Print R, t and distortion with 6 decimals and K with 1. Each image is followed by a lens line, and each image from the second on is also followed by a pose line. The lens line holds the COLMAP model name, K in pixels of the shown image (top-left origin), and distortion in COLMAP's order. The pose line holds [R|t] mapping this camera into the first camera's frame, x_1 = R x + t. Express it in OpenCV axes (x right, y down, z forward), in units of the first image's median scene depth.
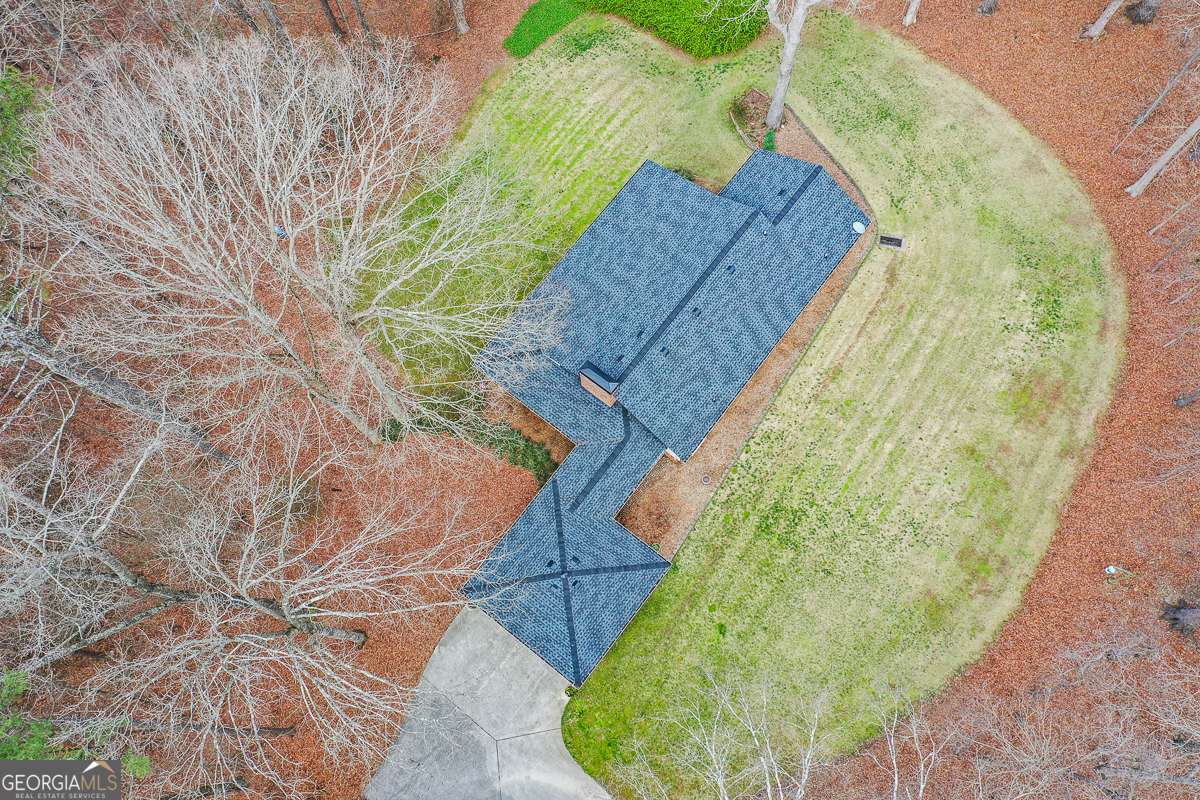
lens RADIAL K [[947.2, 0, 599.6], [0, 947.2, 400.6], [0, 0, 1]] dist [0.003039, 0.014546]
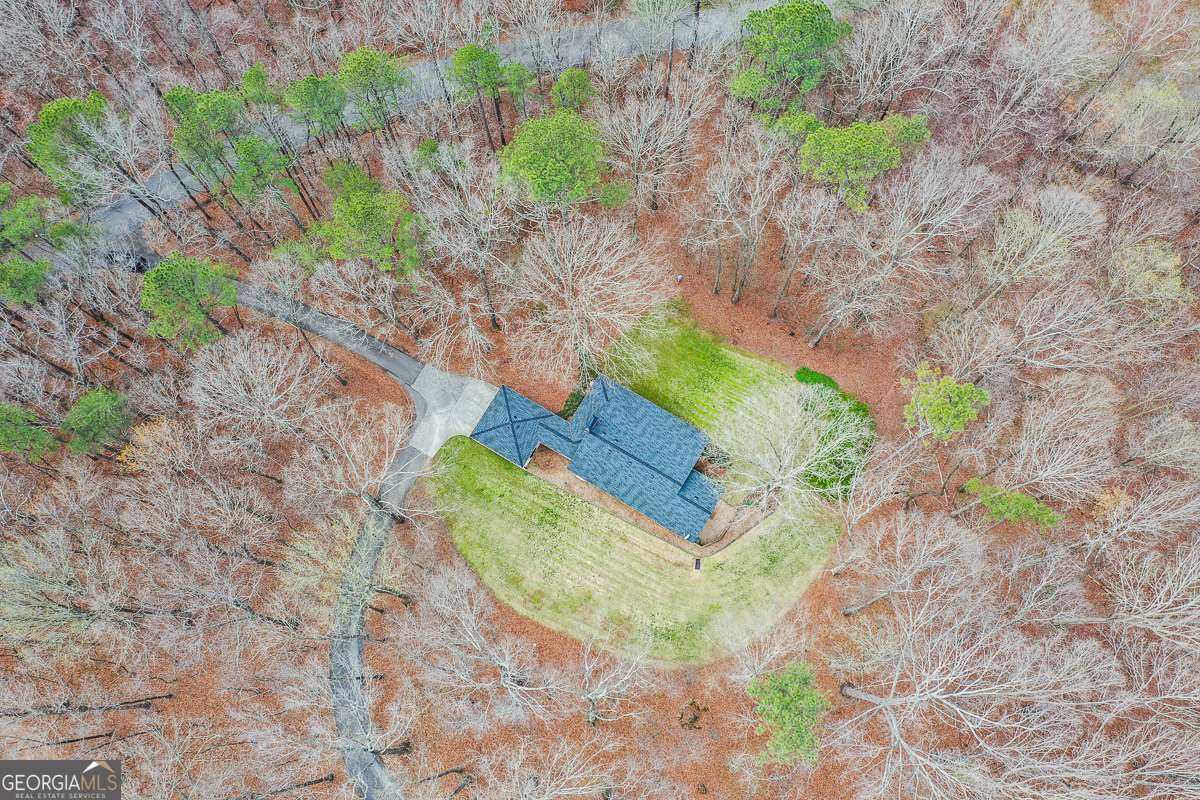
lens RADIAL K [[947.2, 0, 599.5], [0, 947.2, 401.2], [0, 0, 1]] dist [0.003039, 0.014546]
pose [[0.122153, 0.964728, -0.233194, 0.465173], [-0.945775, 0.184393, 0.267412, -0.639847], [0.300979, 0.187883, 0.934939, -1.135934]]
